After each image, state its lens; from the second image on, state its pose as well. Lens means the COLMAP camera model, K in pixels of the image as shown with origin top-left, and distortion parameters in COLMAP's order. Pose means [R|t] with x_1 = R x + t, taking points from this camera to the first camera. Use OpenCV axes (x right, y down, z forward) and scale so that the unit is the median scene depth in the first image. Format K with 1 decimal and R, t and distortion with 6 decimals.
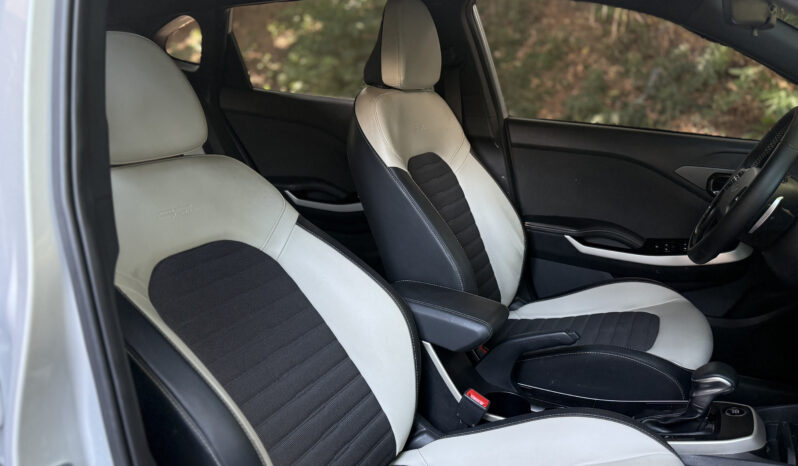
lens RADIAL K [[623.5, 0, 399.0], [0, 623.5, 233.0], [0, 0, 1]] dist [0.001803, -0.097496]
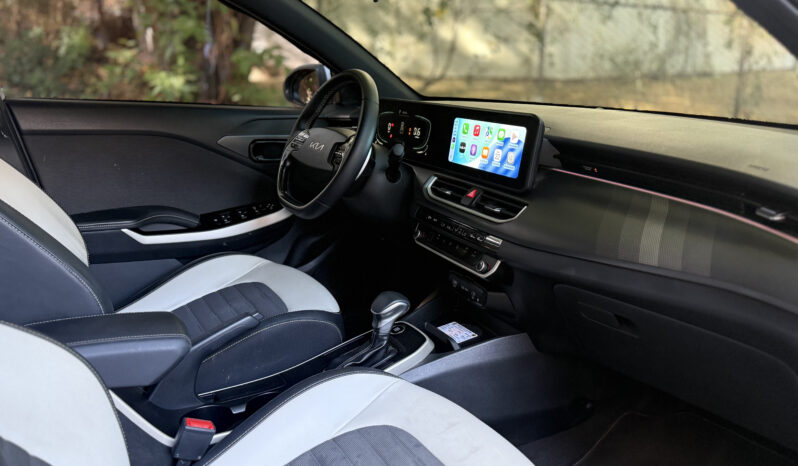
lens RADIAL K [[623.5, 0, 399.0], [0, 623.5, 233.0], [0, 0, 1]] dist [0.001803, -0.097496]
pose [[0.489876, -0.207721, 0.846684, -0.276033], [0.199059, 0.972195, 0.123341, -0.021444], [-0.848762, 0.108118, 0.517603, 0.229252]]
